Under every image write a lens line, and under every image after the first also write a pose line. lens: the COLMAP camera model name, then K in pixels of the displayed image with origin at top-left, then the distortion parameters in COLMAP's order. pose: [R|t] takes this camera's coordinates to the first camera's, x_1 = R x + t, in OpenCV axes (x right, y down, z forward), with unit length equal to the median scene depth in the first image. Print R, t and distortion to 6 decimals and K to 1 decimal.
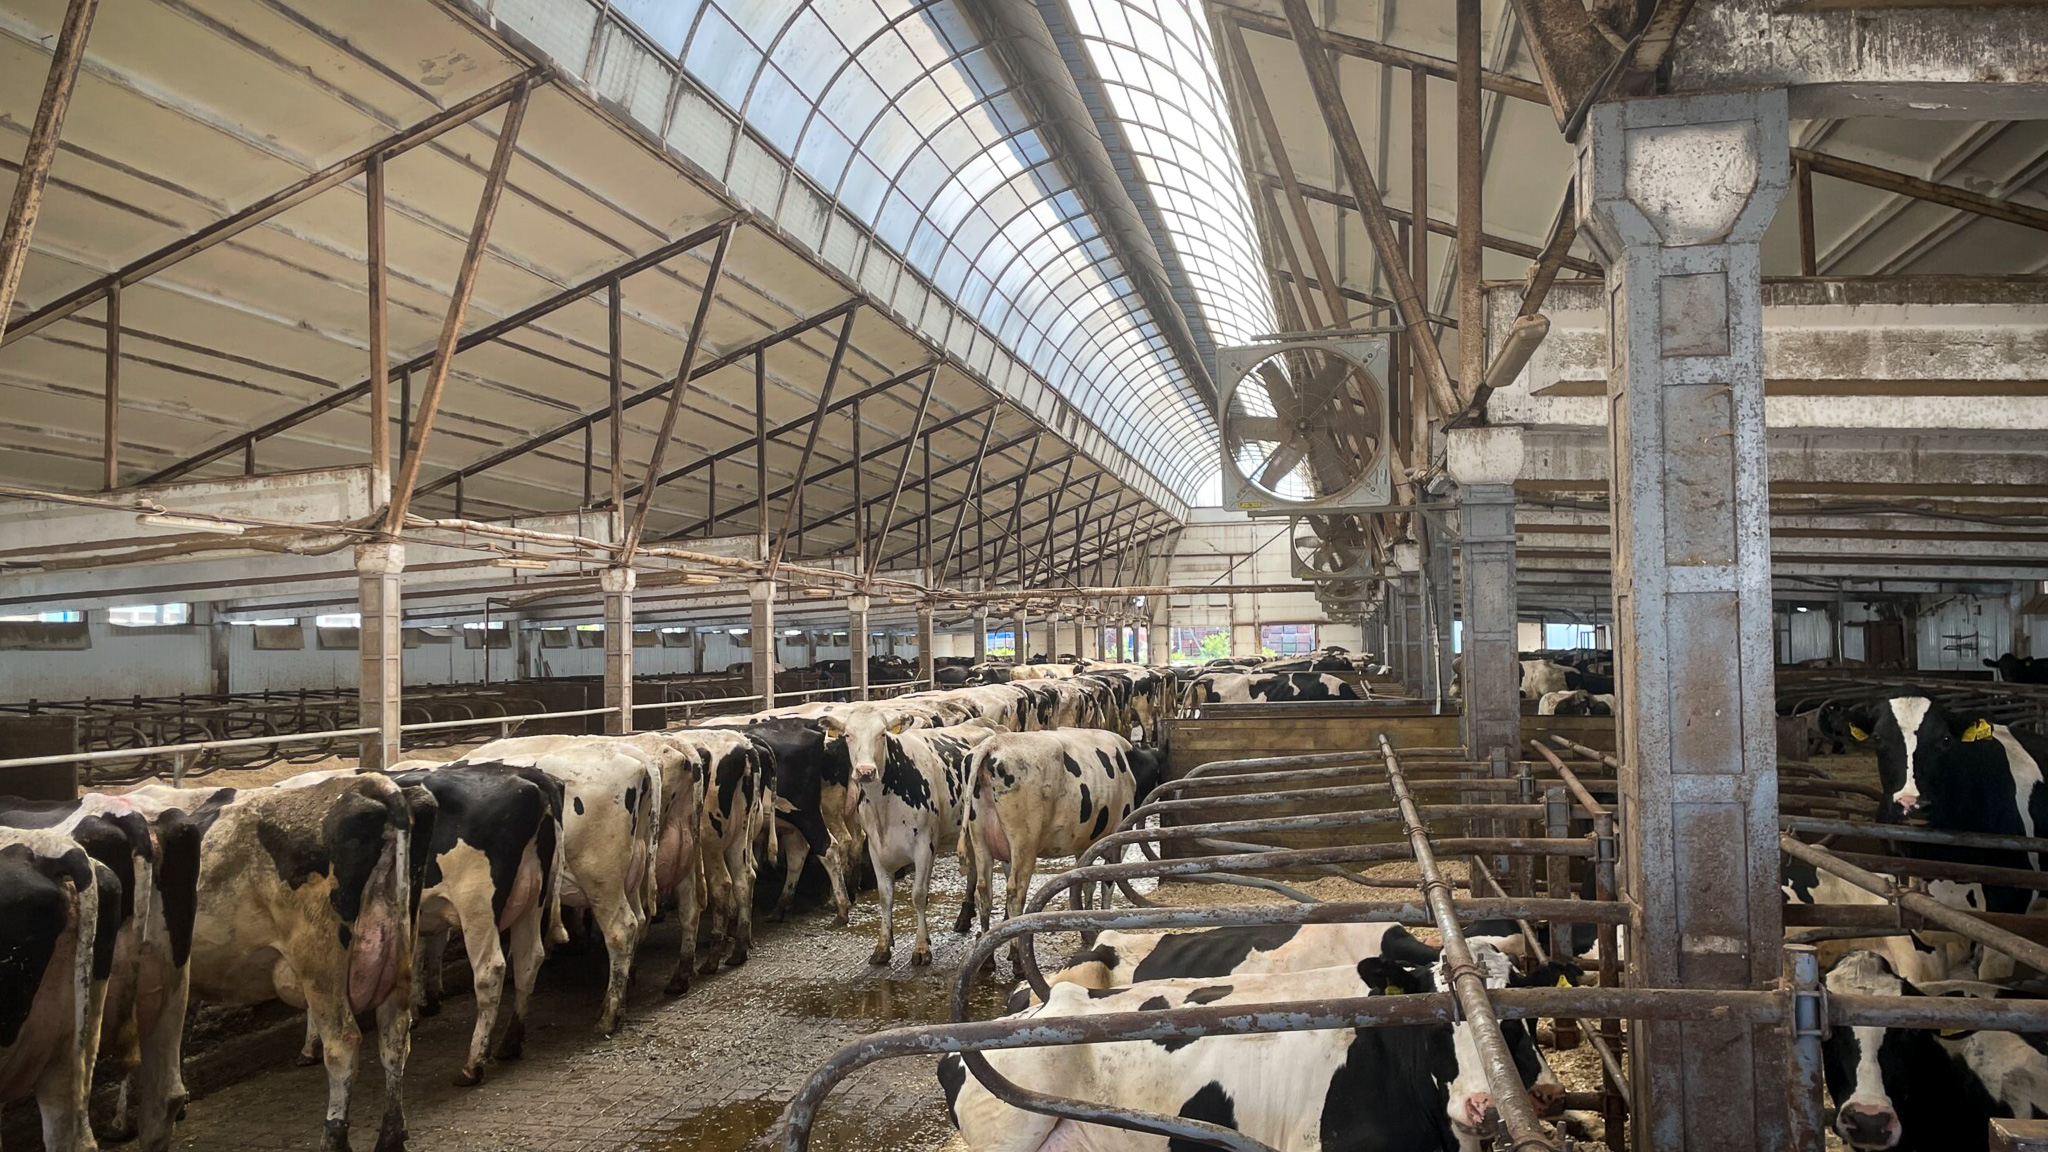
lens RADIAL K [[1547.5, 0, 1016.4], [0, 1547.5, 614.1], [0, 0, 1]] dist [0.099869, -0.126669]
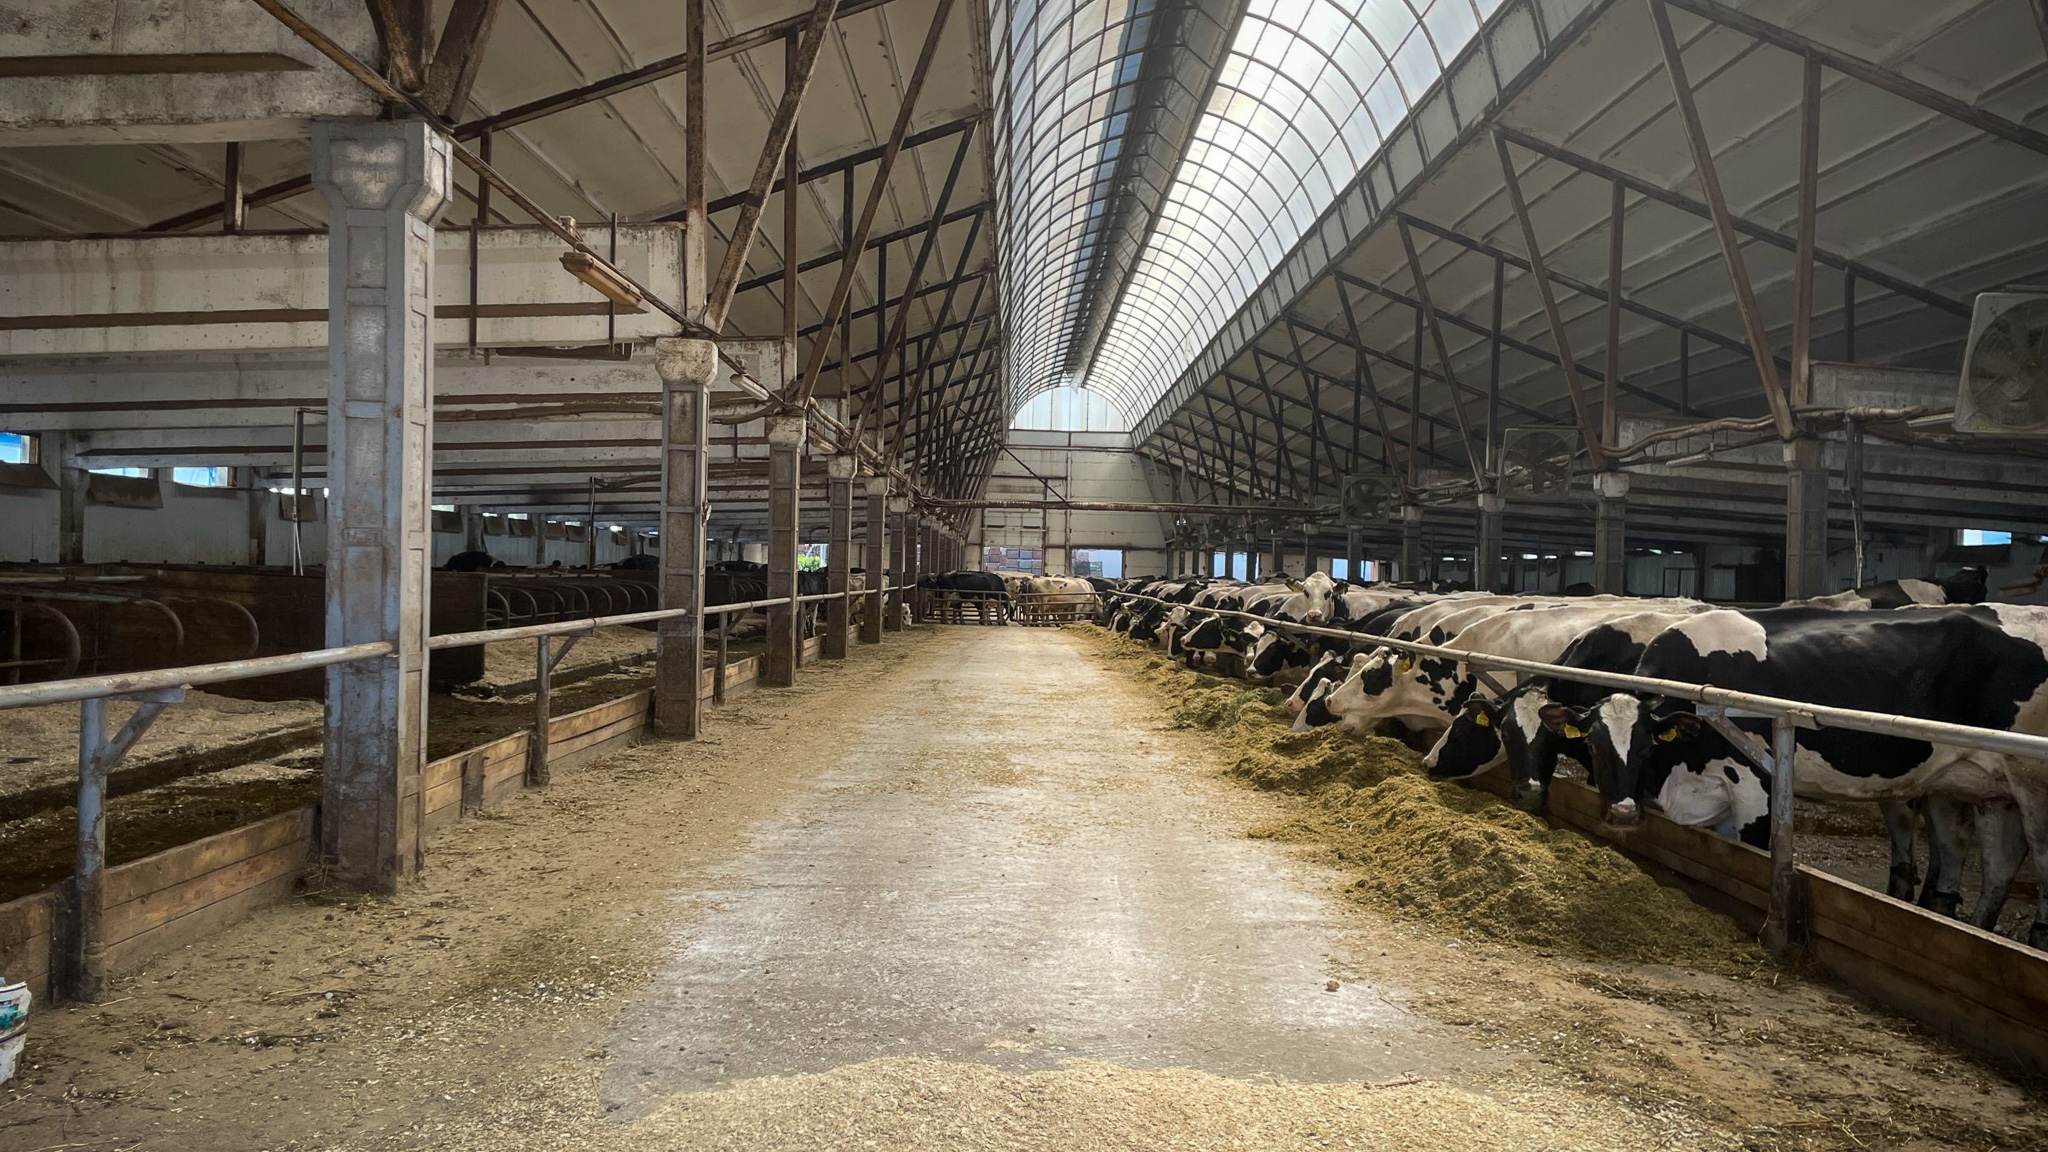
lens RADIAL K [[1561.8, 0, 1014.2], [0, 1561.8, 605.5], [0, 0, 1]] dist [0.101959, -0.141476]
pose [[0.976122, 0.037121, 0.214029, -0.453683], [-0.046499, 0.998159, 0.038950, 0.029201], [-0.212189, -0.047972, 0.976050, -0.026058]]
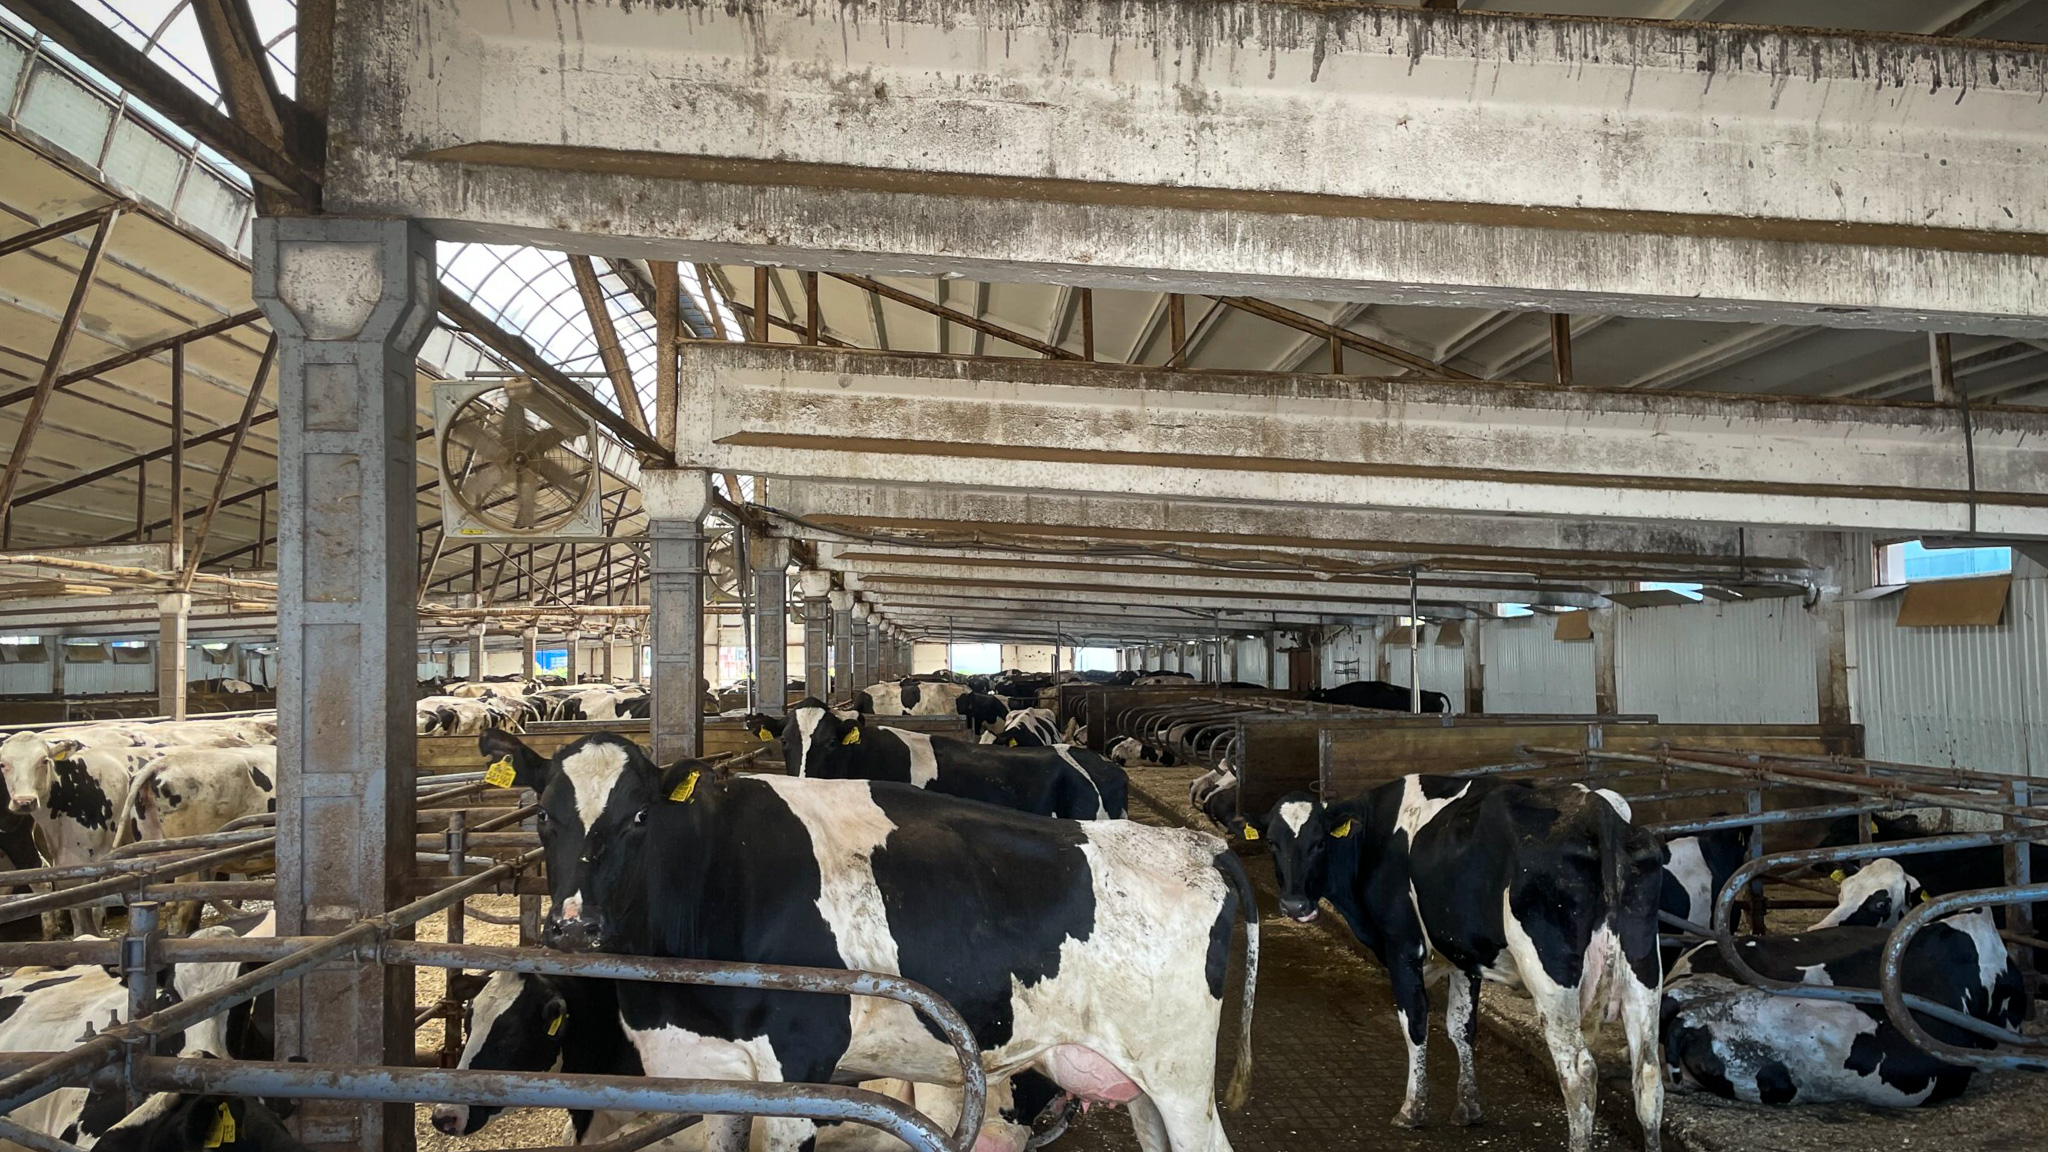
lens RADIAL K [[1547.5, 0, 1016.4], [0, 1547.5, 614.1], [0, 0, 1]] dist [0.099869, -0.126669]
pose [[0.966694, 0.015848, 0.255442, 0.129154], [-0.012589, 0.999817, -0.014388, -0.002179], [-0.255624, 0.010693, 0.966717, -0.064025]]
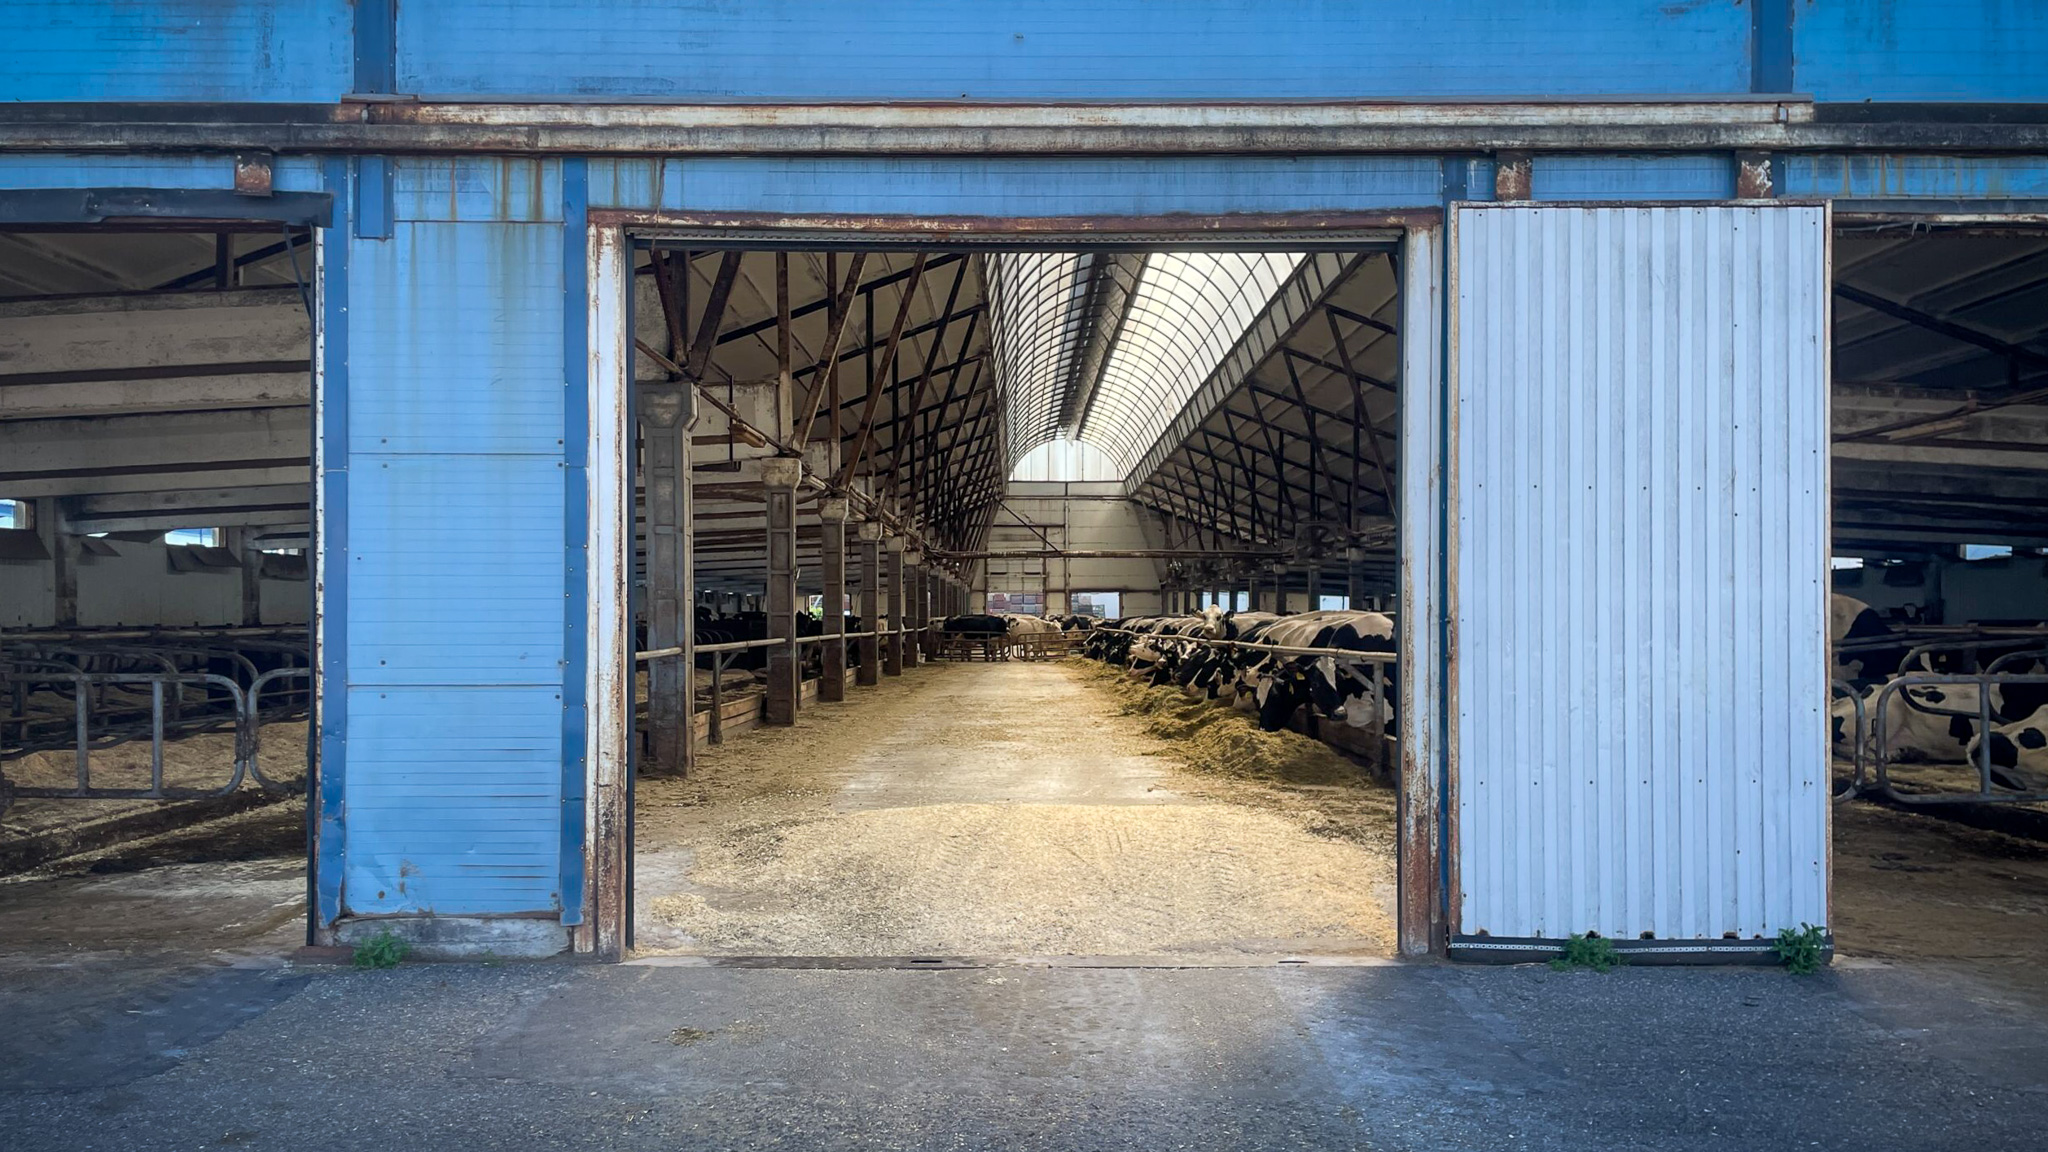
lens RADIAL K [[1583.3, 0, 999.6], [0, 1583.3, 653.6], [0, 0, 1]] dist [0.054933, -0.069885]
pose [[0.979543, 0.011598, 0.200902, -0.514499], [-0.020078, 0.998989, 0.040225, 0.029388], [-0.200232, -0.043435, 0.978785, -0.348828]]
